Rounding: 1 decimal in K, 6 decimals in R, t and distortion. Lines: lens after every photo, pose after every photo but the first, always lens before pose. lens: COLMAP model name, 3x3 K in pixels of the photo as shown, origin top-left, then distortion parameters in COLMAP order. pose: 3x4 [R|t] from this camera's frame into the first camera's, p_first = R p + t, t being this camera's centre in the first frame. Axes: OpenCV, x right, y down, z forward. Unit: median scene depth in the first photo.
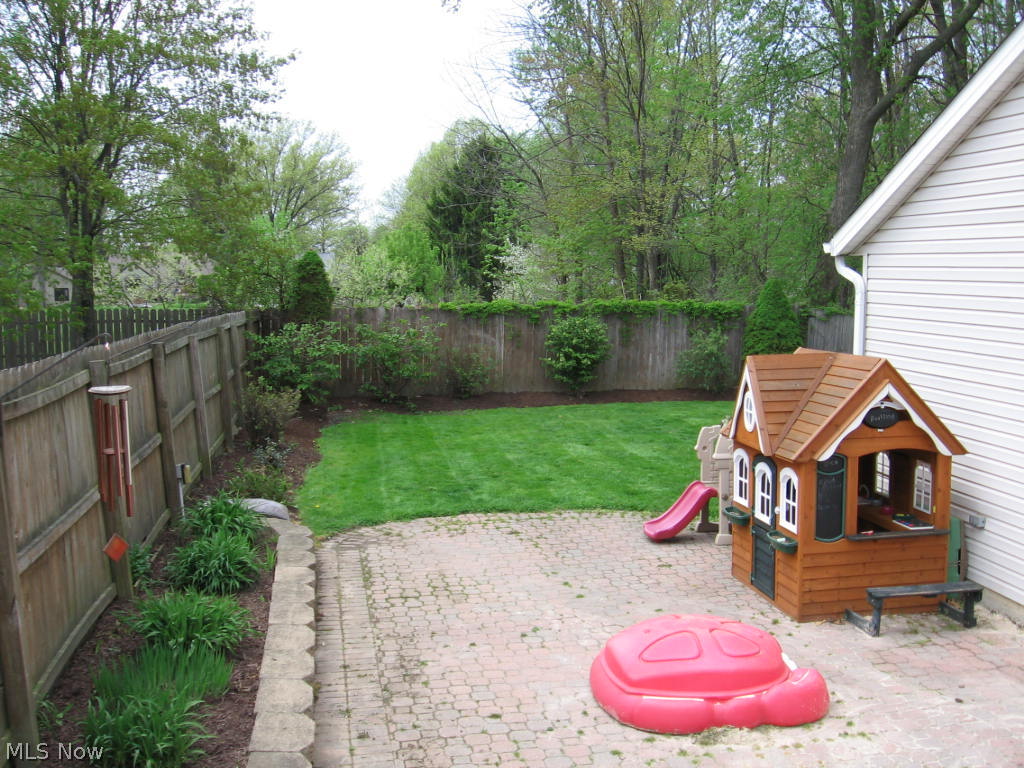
lens RADIAL K [[1061.4, 0, 508.4], [0, 1061.4, 403.6], [0, 0, 1]] dist [-0.121086, 0.001251]
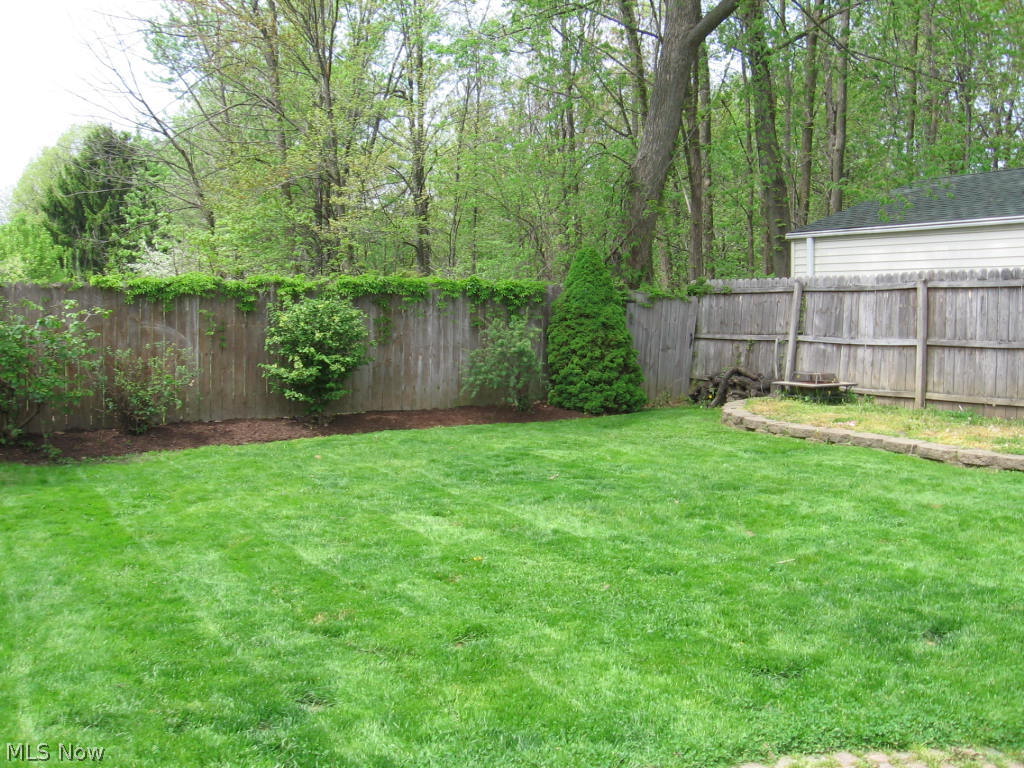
lens RADIAL K [[1061.4, 0, 508.4], [0, 1061.4, 403.6], [0, 0, 1]] dist [-0.121086, 0.001251]
pose [[0.939204, -0.031159, 0.341943, -0.045297], [0.039722, 0.999047, -0.018068, -0.002522], [-0.341054, 0.030552, 0.939547, 0.352561]]
